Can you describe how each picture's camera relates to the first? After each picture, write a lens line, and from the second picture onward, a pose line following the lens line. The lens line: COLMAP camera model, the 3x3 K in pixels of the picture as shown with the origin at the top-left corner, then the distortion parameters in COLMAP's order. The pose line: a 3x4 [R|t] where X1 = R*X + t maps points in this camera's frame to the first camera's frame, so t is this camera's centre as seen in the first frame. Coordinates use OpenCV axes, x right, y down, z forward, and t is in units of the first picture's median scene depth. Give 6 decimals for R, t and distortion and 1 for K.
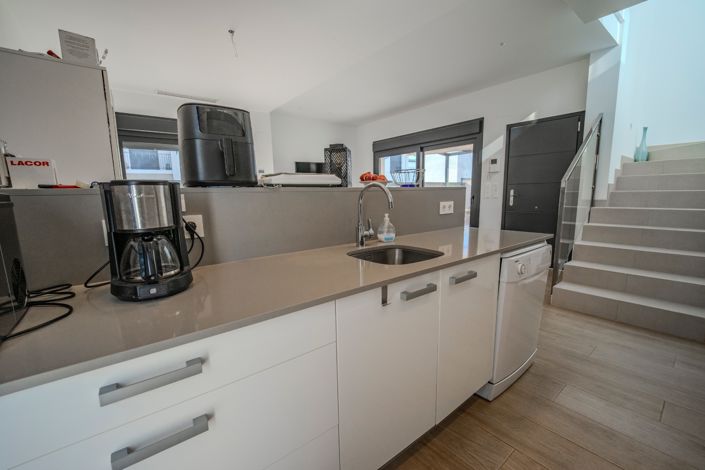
lens RADIAL K [[294.6, 0, 346.0], [0, 294.6, 241.4], [0, 0, 1]] dist [-0.006719, -0.005024]
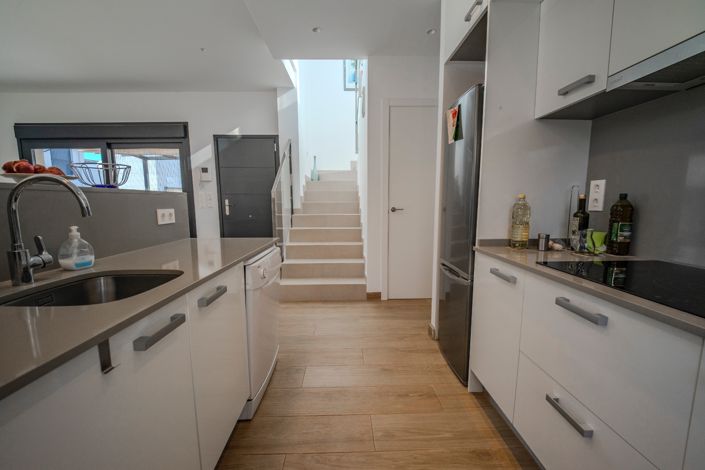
lens RADIAL K [[294.6, 0, 358.5], [0, 294.6, 240.8], [0, 0, 1]] dist [-0.006719, -0.005024]
pose [[0.580278, -0.088245, 0.809623, -0.008285], [0.121574, 0.992360, 0.021027, -0.000061], [-0.805293, 0.086228, 0.586573, 0.058247]]
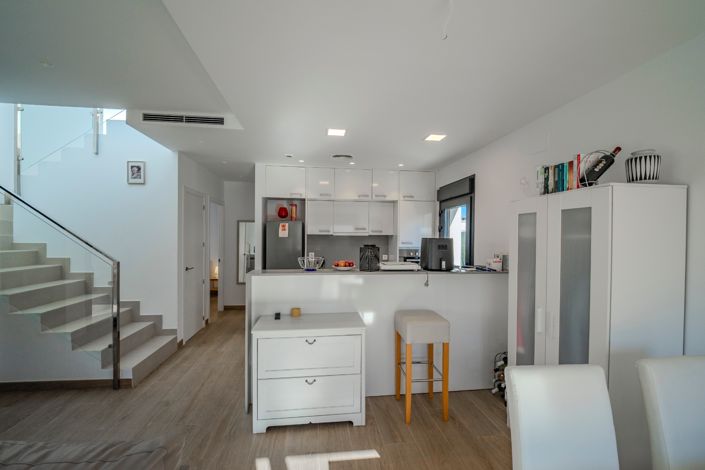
lens RADIAL K [[294.6, 0, 352.3], [0, 294.6, 237.6], [0, 0, 1]] dist [-0.006719, -0.005024]
pose [[-0.863136, 0.013821, 0.504782, -0.348200], [0.088631, 0.988254, 0.124493, -0.269594], [-0.497132, 0.152193, -0.854223, 1.136668]]
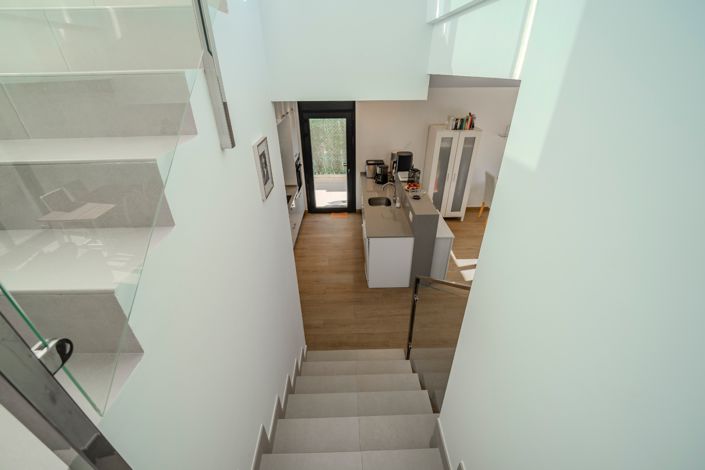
lens RADIAL K [[294.6, 0, 350.0], [0, 294.6, 242.3], [0, 0, 1]] dist [-0.006719, -0.005024]
pose [[-0.607204, 0.434461, -0.665242, 1.108965], [-0.095247, 0.791422, 0.603805, -0.628996], [0.788816, 0.429995, -0.439173, 0.933390]]
